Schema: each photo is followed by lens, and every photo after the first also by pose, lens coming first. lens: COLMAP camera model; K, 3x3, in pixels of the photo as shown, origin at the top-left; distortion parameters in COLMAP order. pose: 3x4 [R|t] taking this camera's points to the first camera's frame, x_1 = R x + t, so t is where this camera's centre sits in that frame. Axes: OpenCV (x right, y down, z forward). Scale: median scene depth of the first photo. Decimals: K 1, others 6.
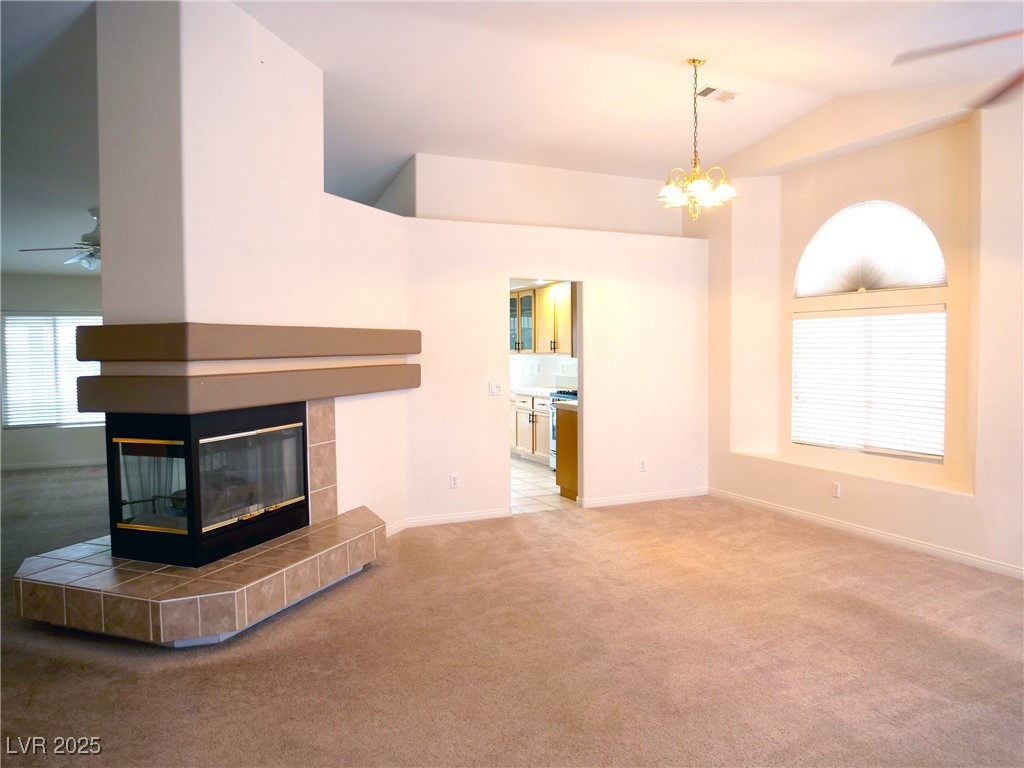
lens RADIAL K [[743.2, 0, 520.3], [0, 743.2, 376.0], [0, 0, 1]] dist [-0.061633, 0.030596]
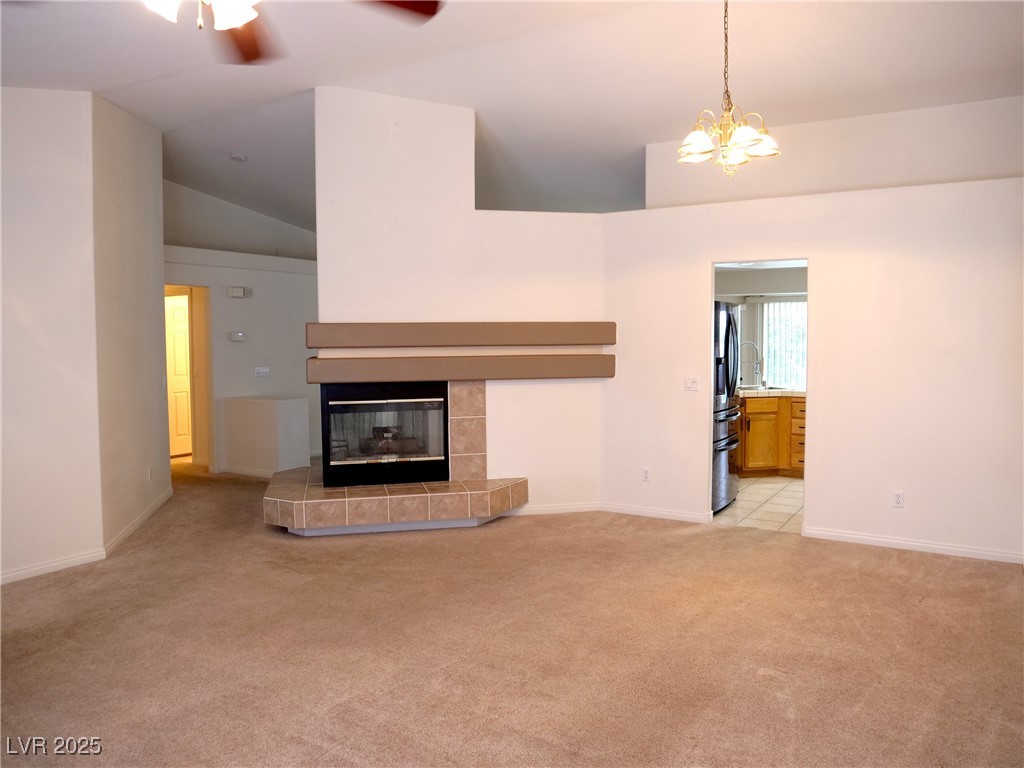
lens RADIAL K [[743.2, 0, 520.3], [0, 743.2, 376.0], [0, 0, 1]] dist [-0.061633, 0.030596]
pose [[0.551170, 0.047887, -0.833018, 0.806938], [-0.033111, 0.998821, 0.035510, -0.023552], [0.833736, 0.008010, 0.552105, 0.400696]]
